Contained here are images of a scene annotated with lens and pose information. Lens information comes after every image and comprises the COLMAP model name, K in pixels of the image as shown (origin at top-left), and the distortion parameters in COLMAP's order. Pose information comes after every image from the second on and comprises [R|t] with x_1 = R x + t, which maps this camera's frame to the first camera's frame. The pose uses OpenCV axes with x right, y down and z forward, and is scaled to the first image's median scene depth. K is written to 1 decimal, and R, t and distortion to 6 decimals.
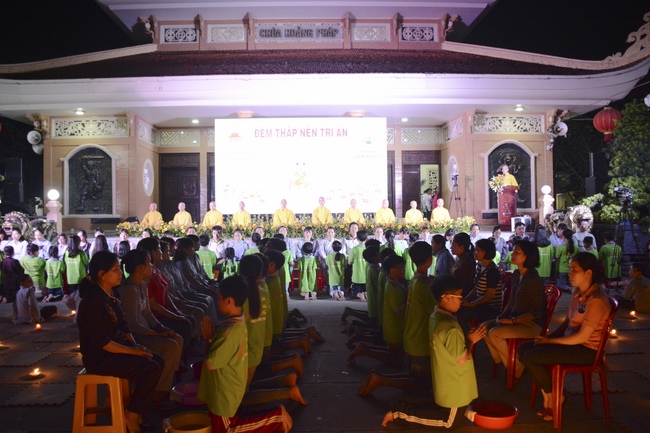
lens RADIAL K [[513.2, 0, 319.2], [0, 513.2, 215.0], [0, 0, 1]] dist [-0.149905, 0.097609]
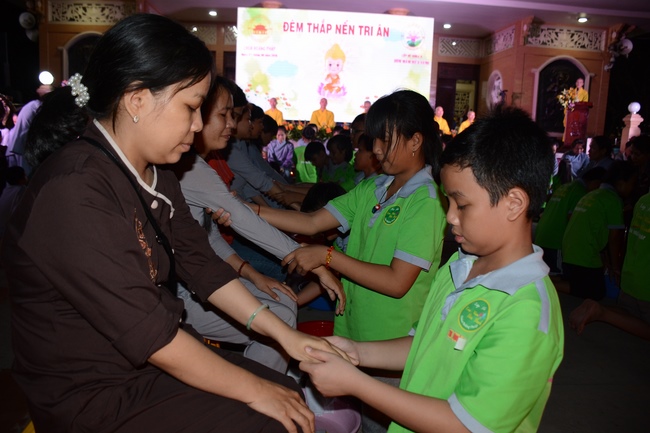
lens RADIAL K [[513.2, 0, 329.1], [0, 513.2, 217.5], [0, 0, 1]] dist [-0.149905, 0.097609]
pose [[0.998461, 0.053676, 0.013977, -0.039121], [-0.055222, 0.985613, 0.159740, 0.018057], [-0.005201, -0.160266, 0.987060, 0.091920]]
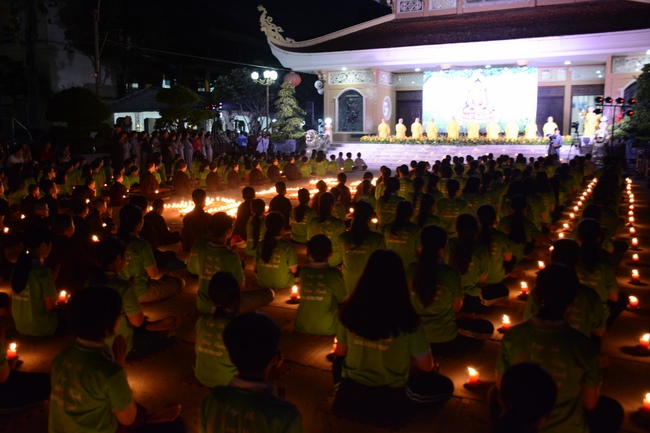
lens RADIAL K [[636.1, 0, 325.5], [0, 636.1, 216.0], [0, 0, 1]] dist [-0.014426, 0.000000]
pose [[0.874301, 0.073177, -0.479836, 0.486582], [-0.012644, 0.991668, 0.128195, 0.006099], [0.485220, -0.106014, 0.867942, -0.868469]]
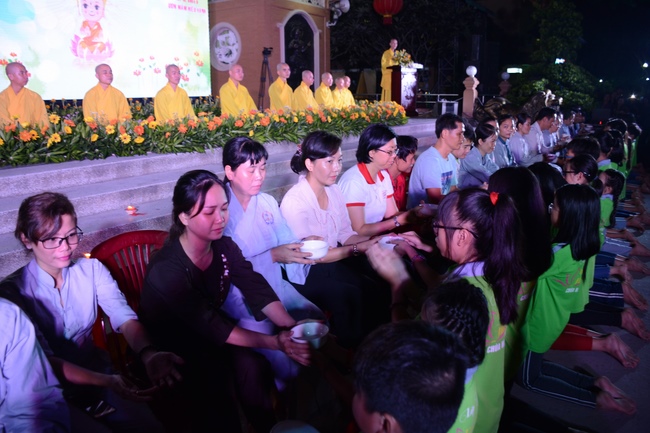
lens RADIAL K [[513.2, 0, 318.7], [0, 513.2, 212.5], [0, 0, 1]] dist [-0.149905, 0.097609]
pose [[0.648150, -0.156586, 0.745240, -0.282989], [-0.005625, 0.977620, 0.210304, 0.002903], [-0.761492, -0.140501, 0.632763, 0.422098]]
